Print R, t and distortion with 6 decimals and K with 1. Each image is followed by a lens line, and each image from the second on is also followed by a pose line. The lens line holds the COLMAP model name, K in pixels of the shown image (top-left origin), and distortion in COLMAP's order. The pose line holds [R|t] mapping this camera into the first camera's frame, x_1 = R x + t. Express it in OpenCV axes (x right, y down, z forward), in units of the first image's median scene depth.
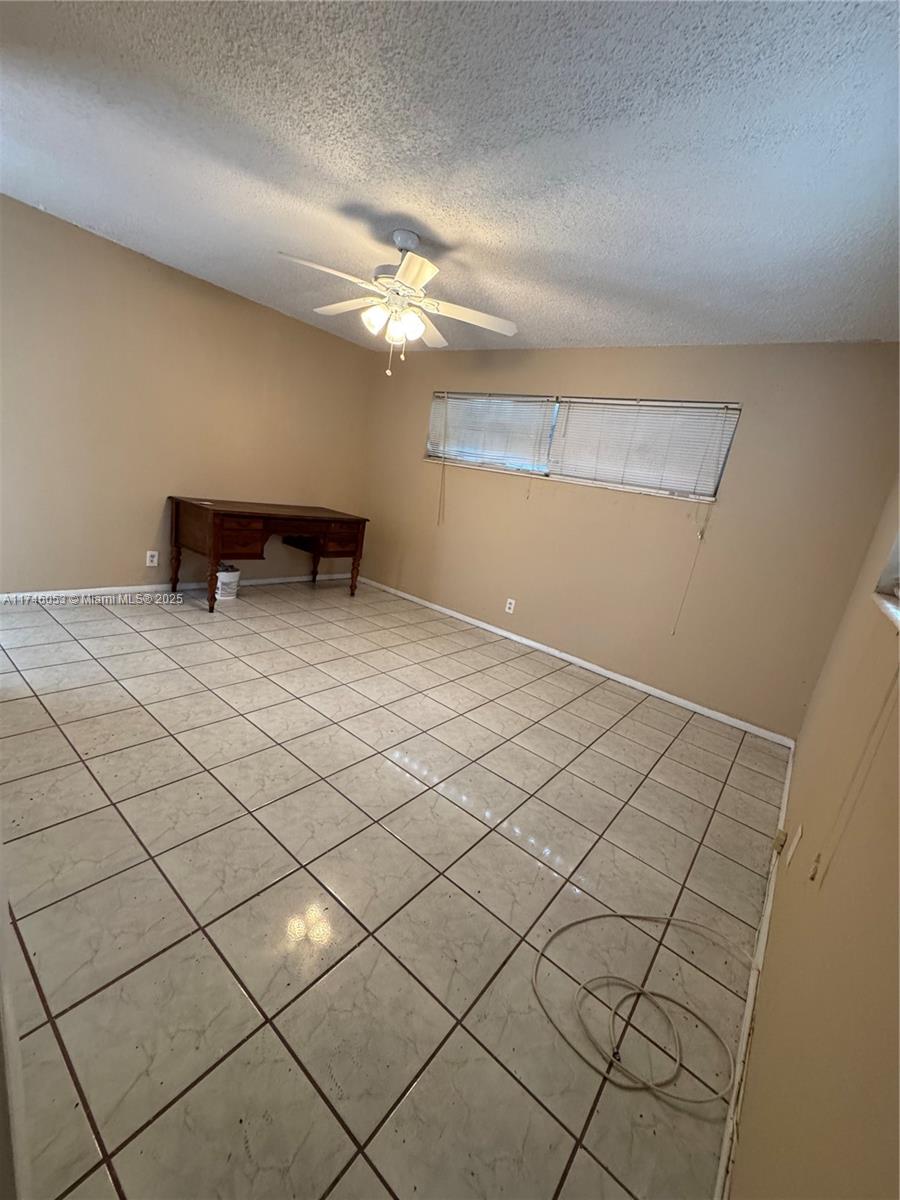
lens RADIAL K [[479.4, 0, 452.0], [0, 479.4, 600.6], [0, 0, 1]] dist [-0.001407, 0.000391]
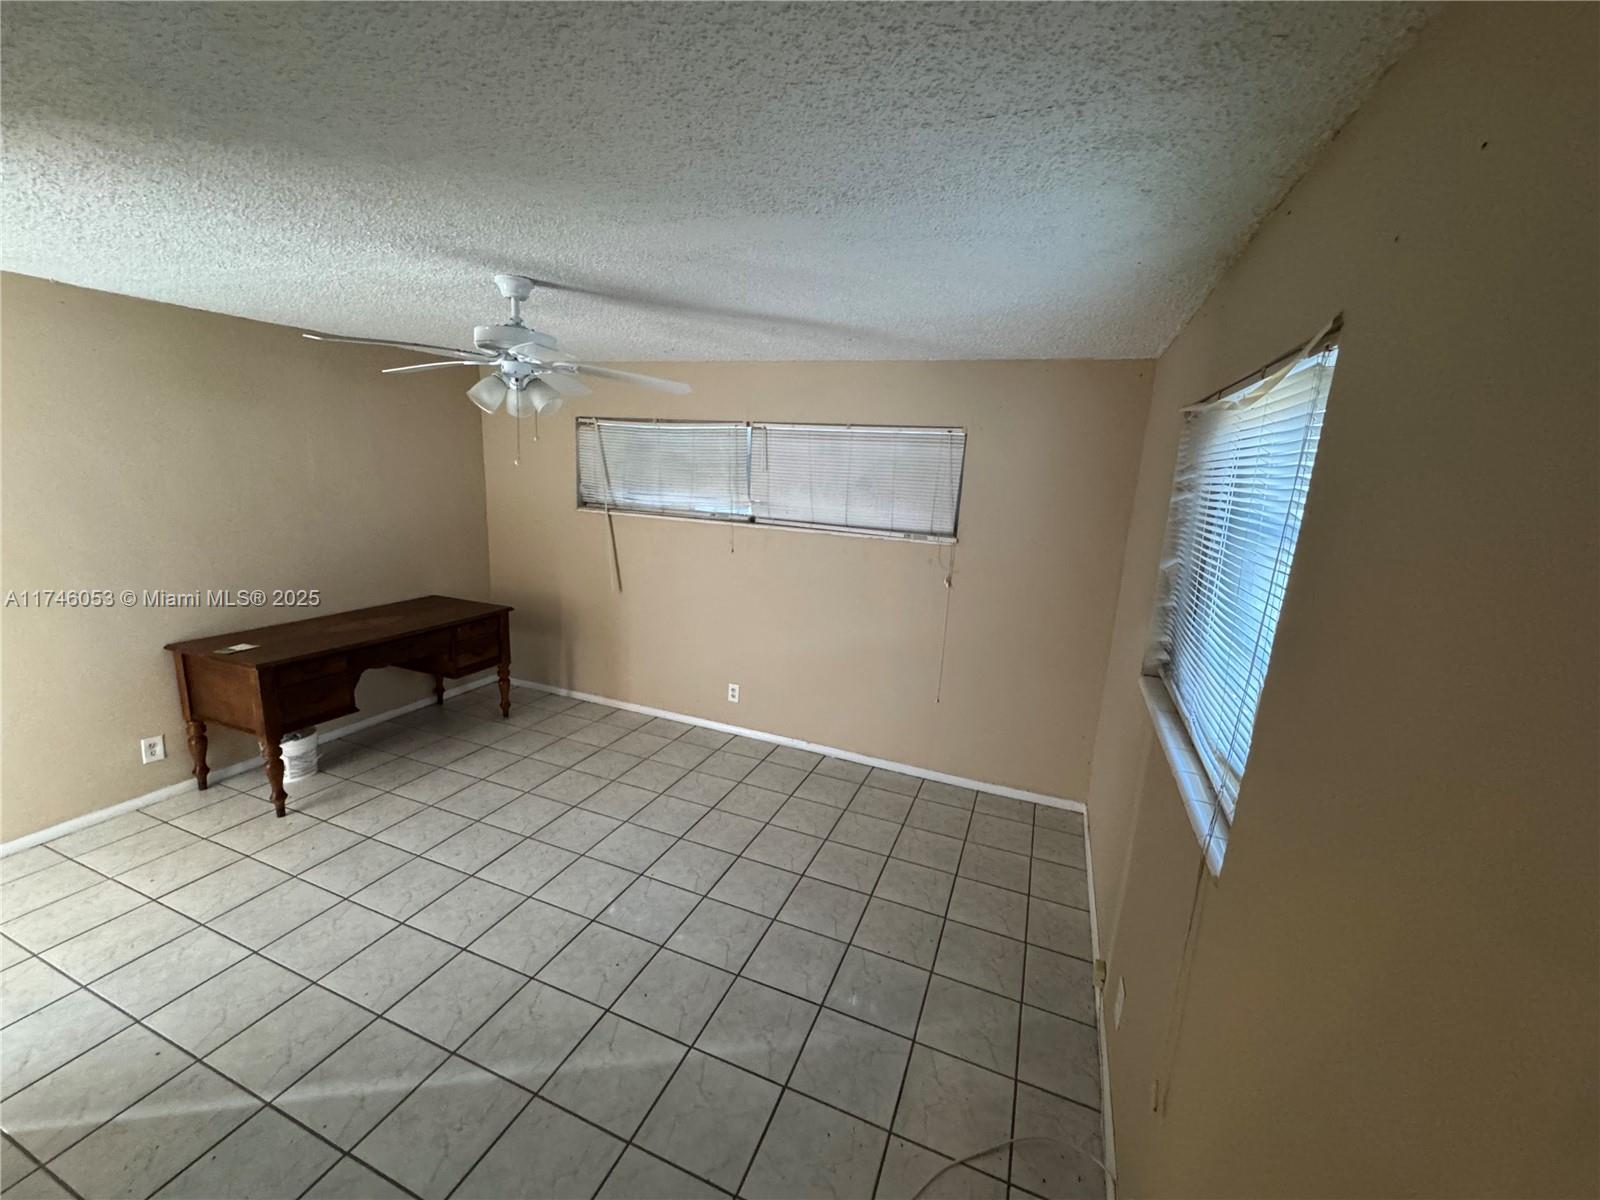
lens RADIAL K [[639.2, 0, 801.1], [0, 639.2, 599.7], [0, 0, 1]] dist [-0.001407, 0.000391]
pose [[0.952368, -0.172704, 0.251334, -0.005718], [0.174091, 0.984585, 0.016881, -0.144528], [-0.250375, 0.027678, 0.967753, -0.006801]]
